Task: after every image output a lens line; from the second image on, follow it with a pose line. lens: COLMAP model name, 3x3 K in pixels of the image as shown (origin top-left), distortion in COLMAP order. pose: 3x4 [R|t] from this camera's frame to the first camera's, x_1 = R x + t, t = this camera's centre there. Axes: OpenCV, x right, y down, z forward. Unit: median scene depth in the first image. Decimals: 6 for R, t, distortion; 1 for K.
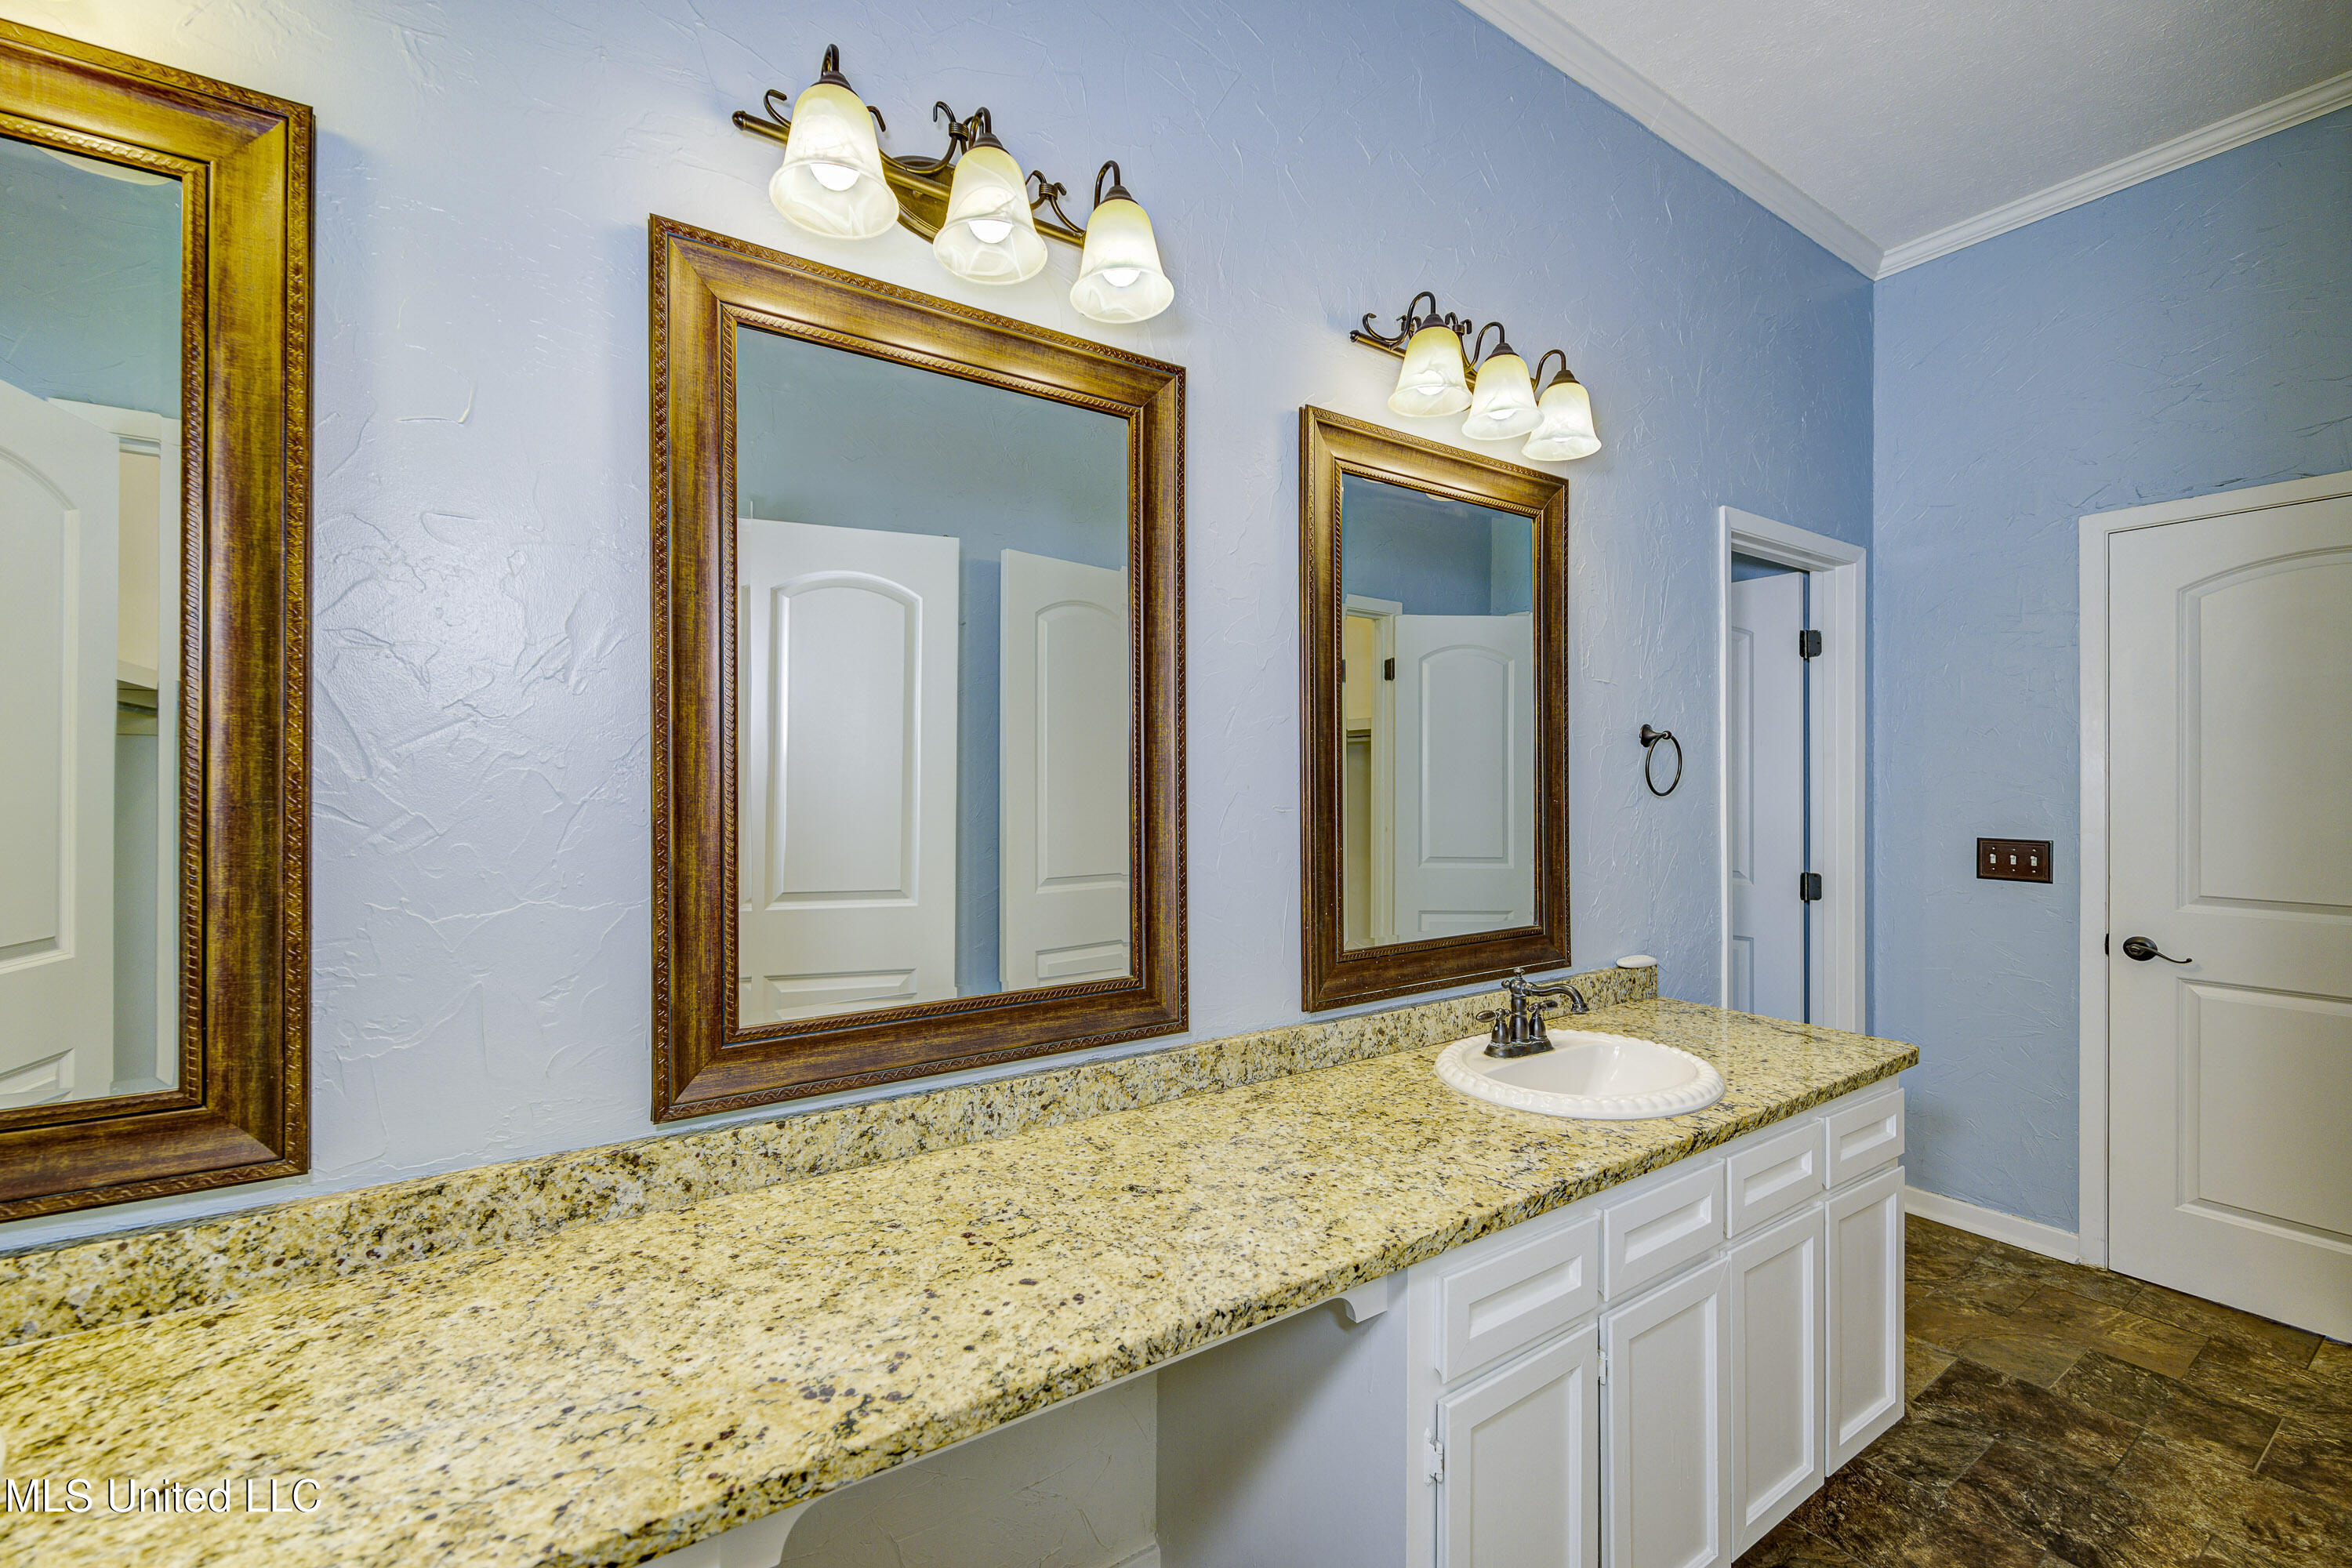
lens RADIAL K [[989.9, 0, 1176.0], [0, 989.9, 784.0], [0, 0, 1]] dist [-0.000447, 0.000259]
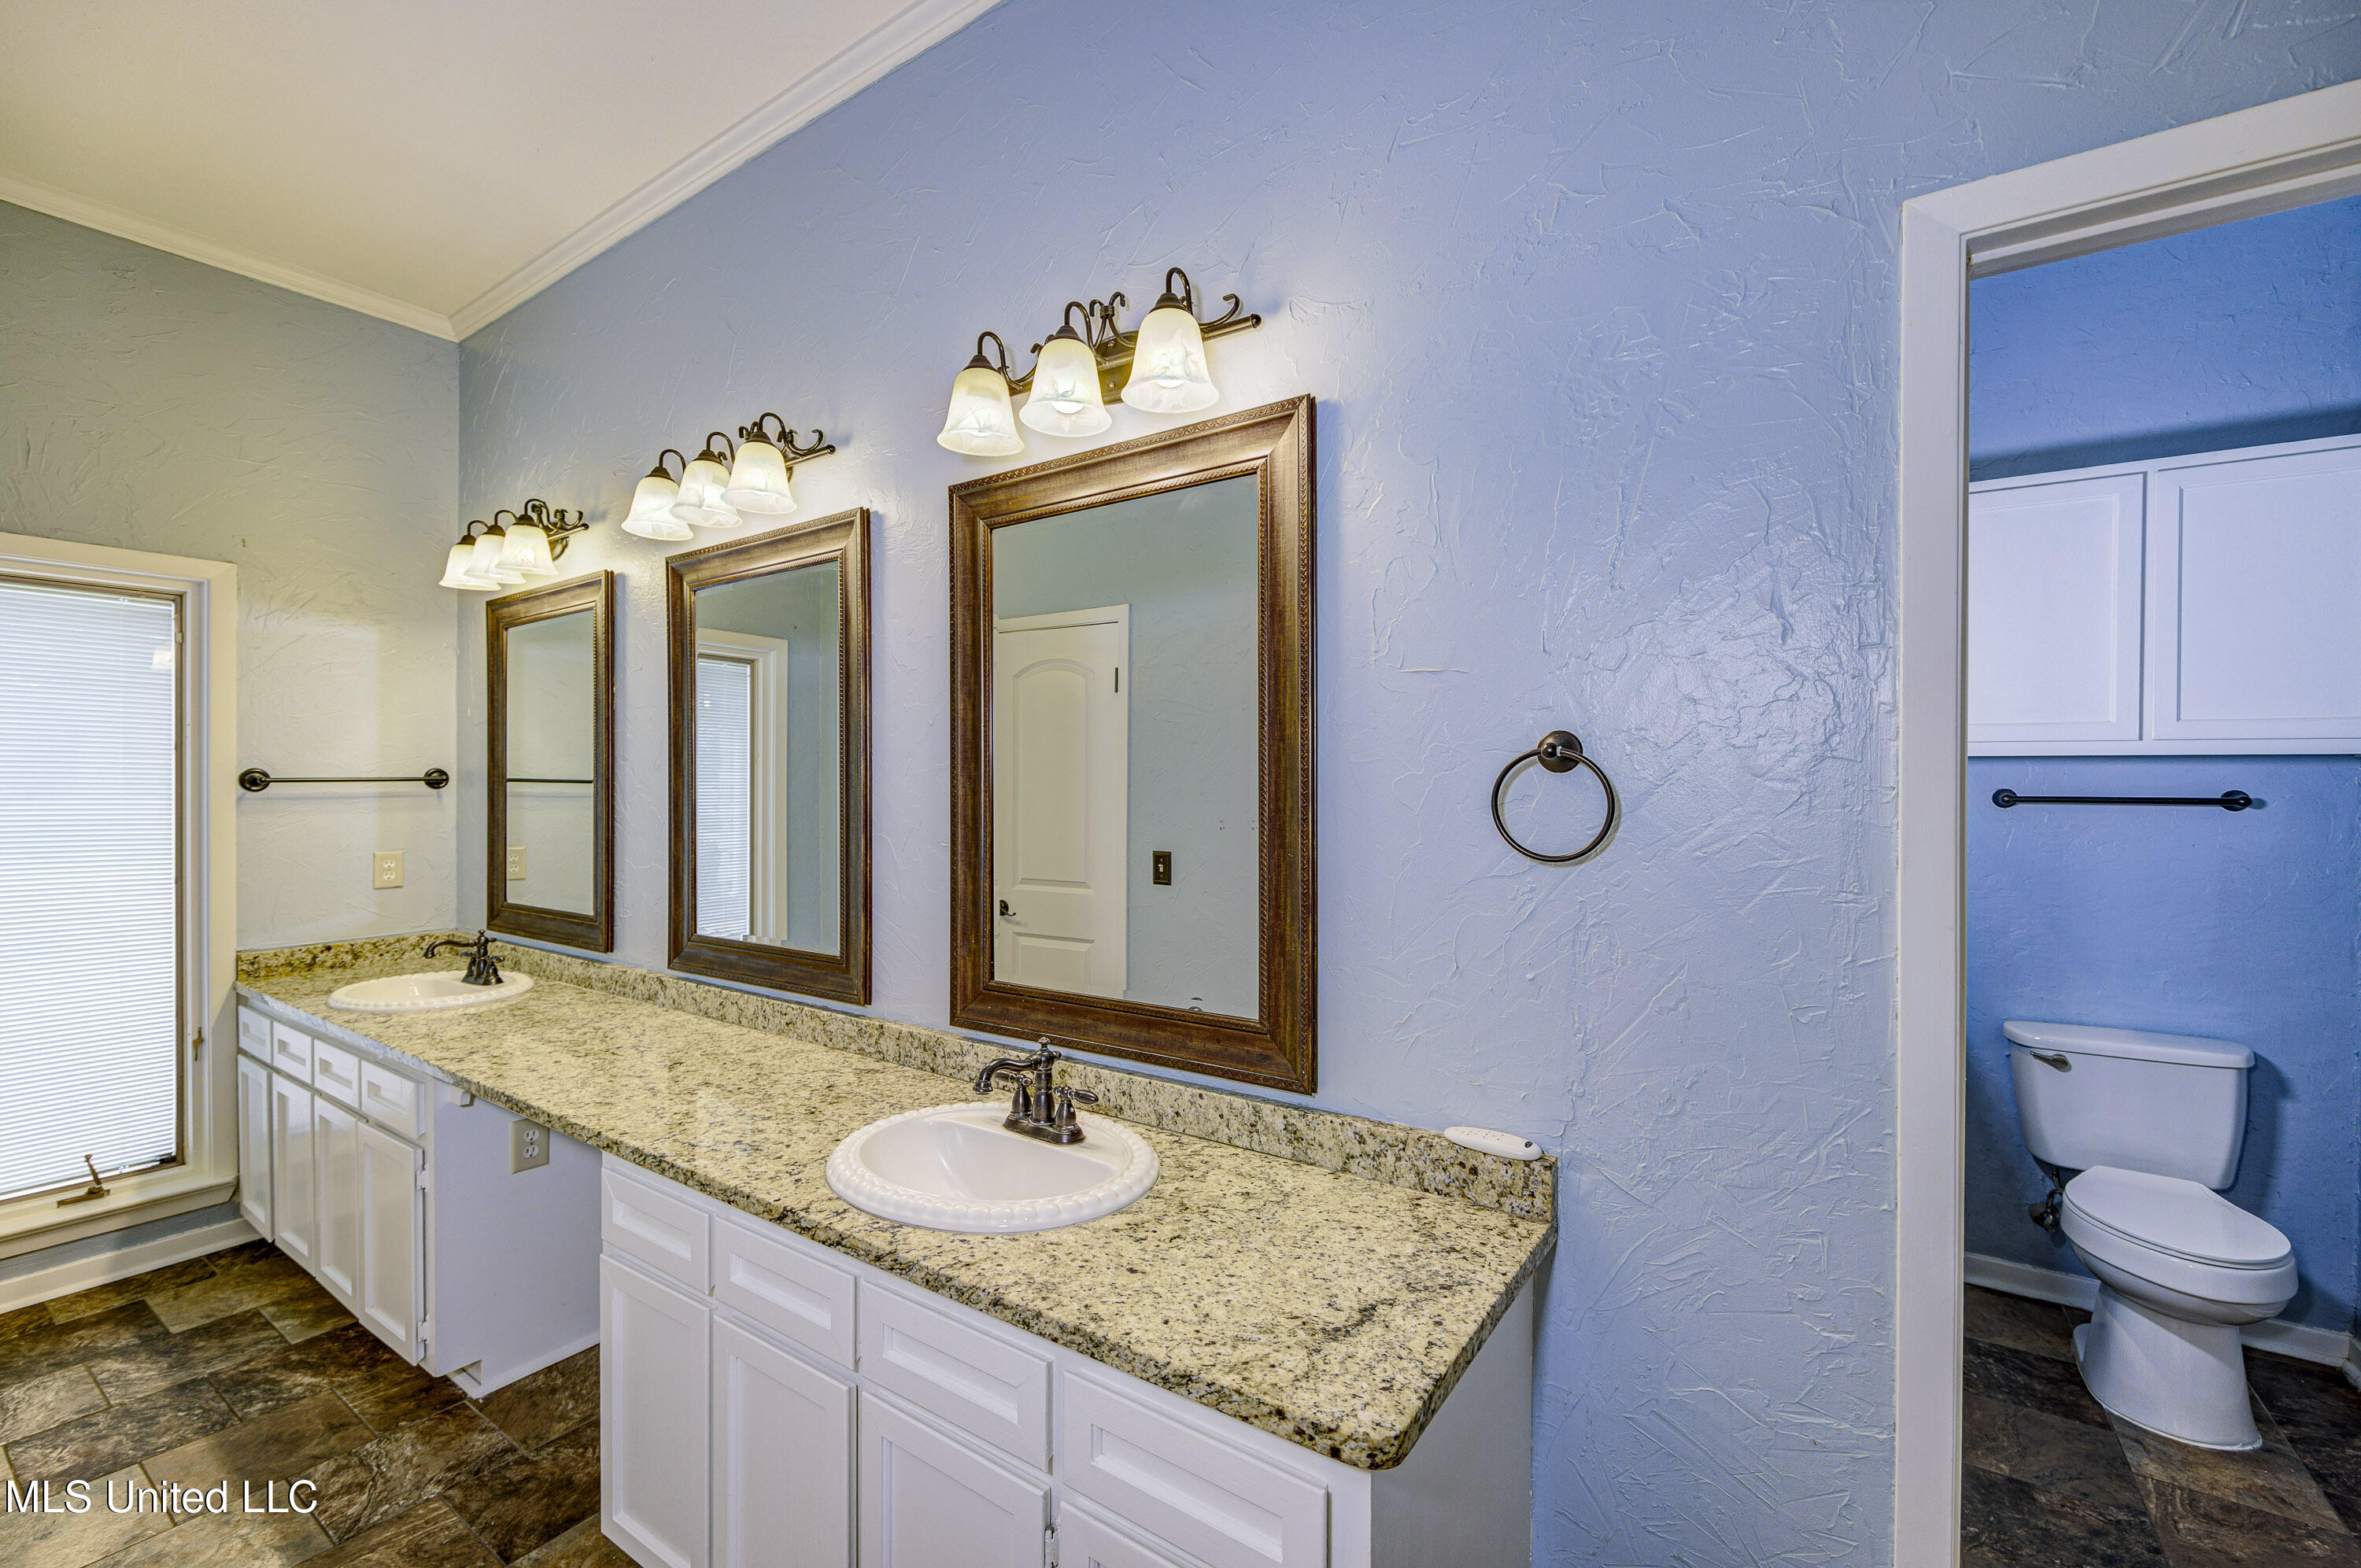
lens RADIAL K [[934.2, 0, 1180.5], [0, 934.2, 784.0], [0, 0, 1]] dist [0.001453, 0.000017]
pose [[0.385853, -0.009566, -0.922511, 1.373197], [-0.008339, 0.999869, -0.013856, -0.041595], [0.922523, 0.013039, 0.385722, 0.908823]]
